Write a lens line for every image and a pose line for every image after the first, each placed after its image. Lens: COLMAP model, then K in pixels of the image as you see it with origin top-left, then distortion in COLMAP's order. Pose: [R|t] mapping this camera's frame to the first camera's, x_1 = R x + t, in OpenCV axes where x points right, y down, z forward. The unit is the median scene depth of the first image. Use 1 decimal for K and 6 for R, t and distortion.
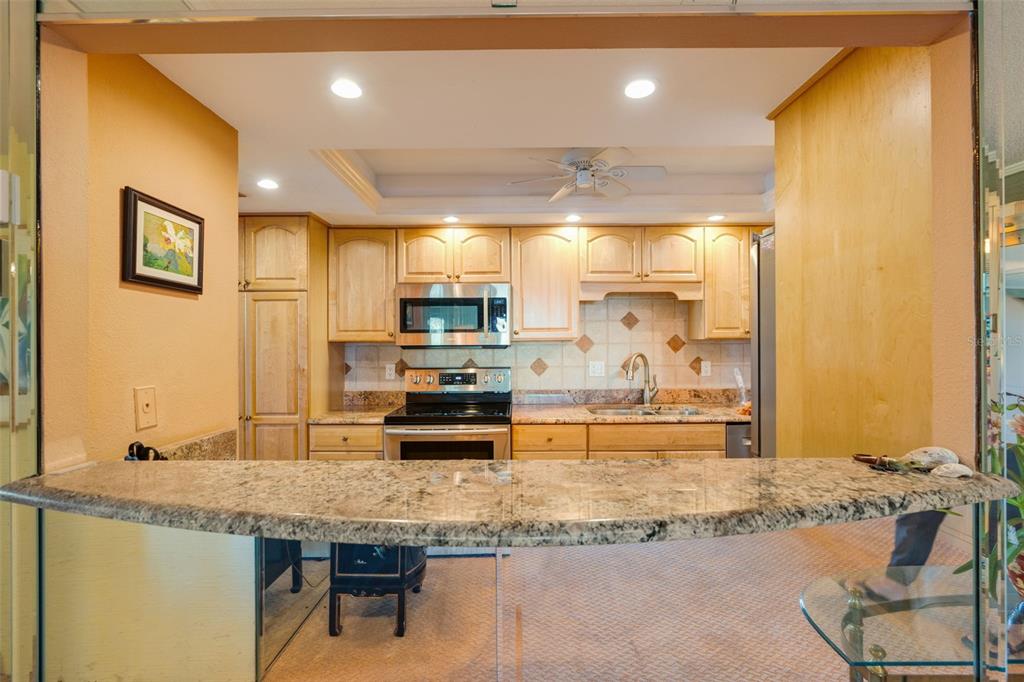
lens RADIAL K [[468.2, 0, 513.3], [0, 468.2, 338.0], [0, 0, 1]] dist [-0.010465, 0.001833]
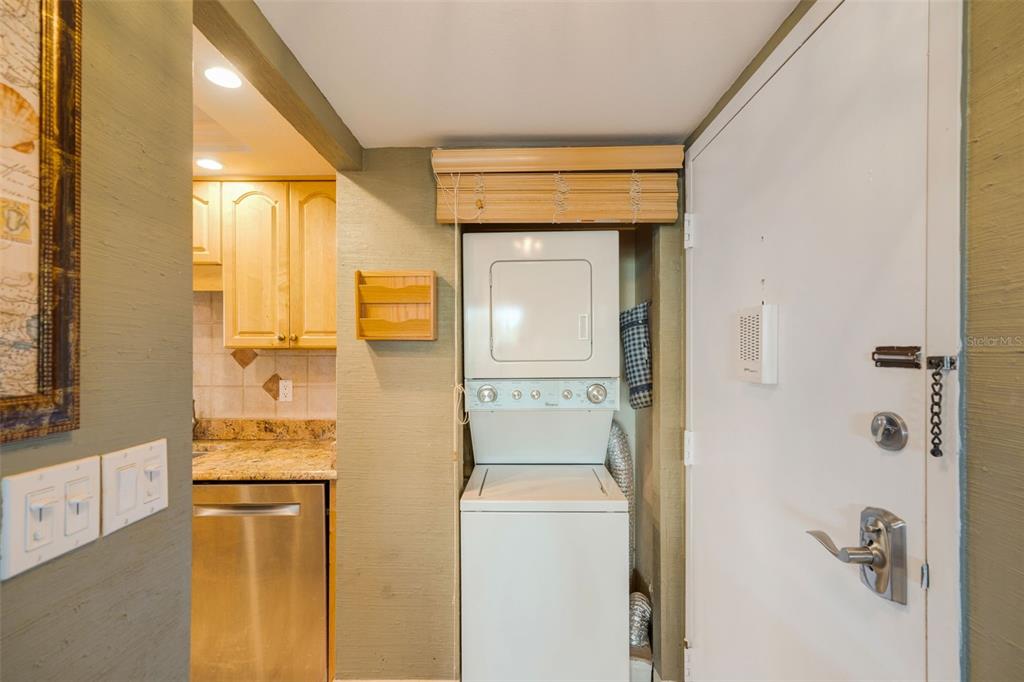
lens RADIAL K [[468.2, 0, 509.3], [0, 468.2, 350.1], [0, 0, 1]] dist [-0.010465, 0.001833]
pose [[0.999917, 0.007737, -0.010298, 0.757384], [-0.007709, 0.999967, 0.002732, -0.000576], [0.010318, -0.002652, 0.999943, 0.298450]]
